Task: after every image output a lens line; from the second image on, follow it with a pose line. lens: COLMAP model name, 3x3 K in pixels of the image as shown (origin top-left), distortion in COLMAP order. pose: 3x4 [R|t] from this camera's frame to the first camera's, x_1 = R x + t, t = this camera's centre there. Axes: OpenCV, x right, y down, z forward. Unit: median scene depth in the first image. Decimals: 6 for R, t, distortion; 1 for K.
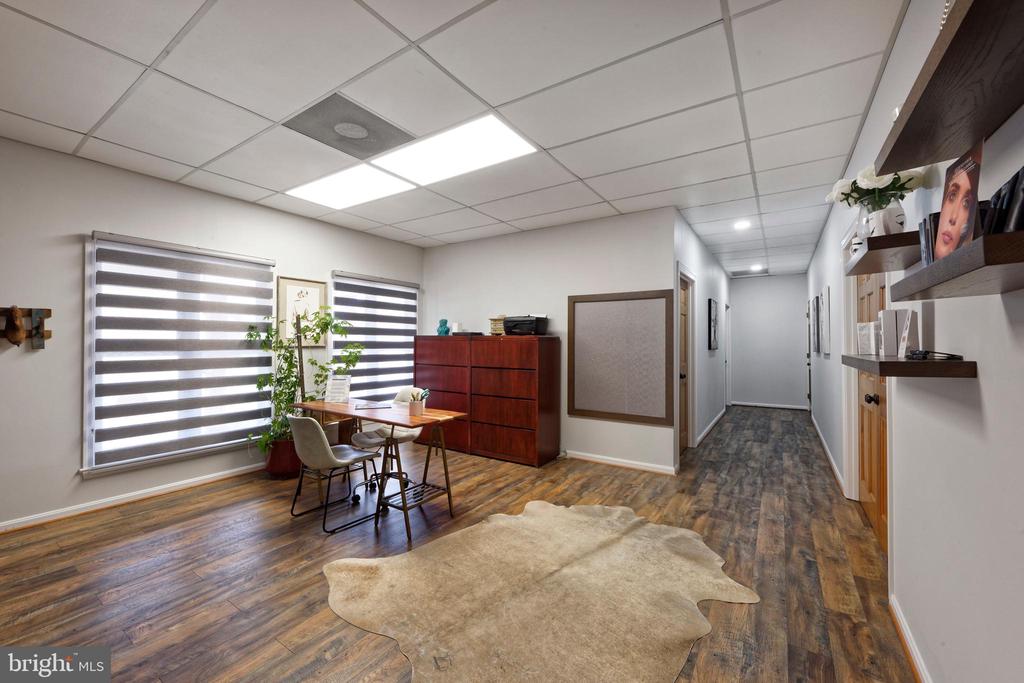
lens RADIAL K [[402.1, 0, 516.1], [0, 402.1, 338.7], [0, 0, 1]] dist [-0.000432, -0.000338]
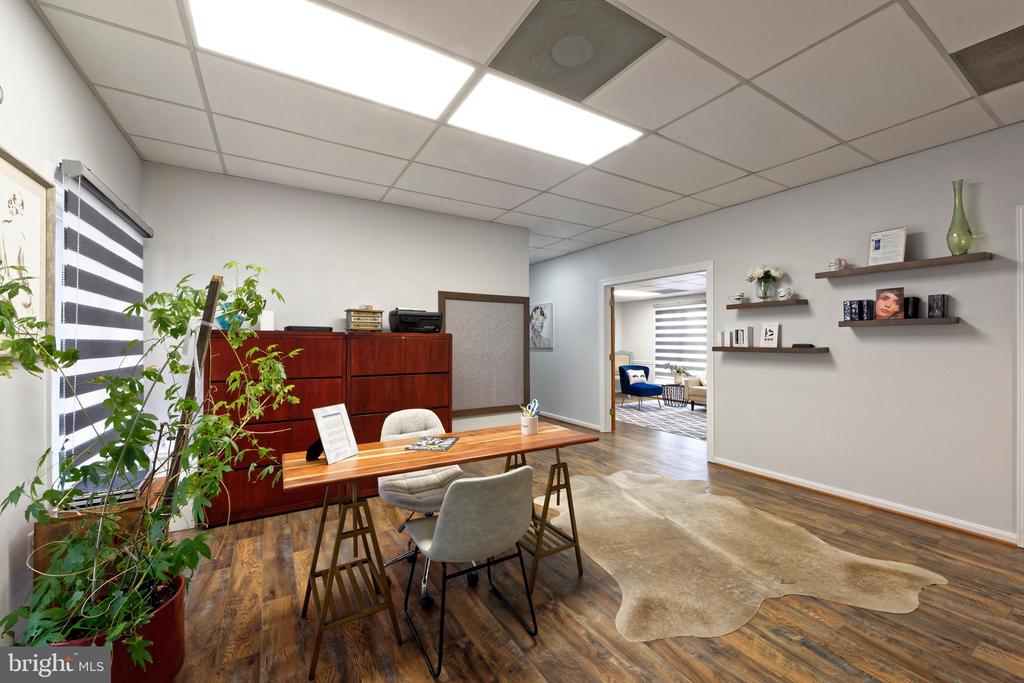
lens RADIAL K [[403.7, 0, 518.0], [0, 403.7, 338.2], [0, 0, 1]] dist [0.000732, -0.000606]
pose [[0.425287, 0.003249, 0.905053, -0.943917], [-0.006837, 0.999977, -0.000377, 0.002218], [-0.905033, -0.006027, 0.425299, 0.657663]]
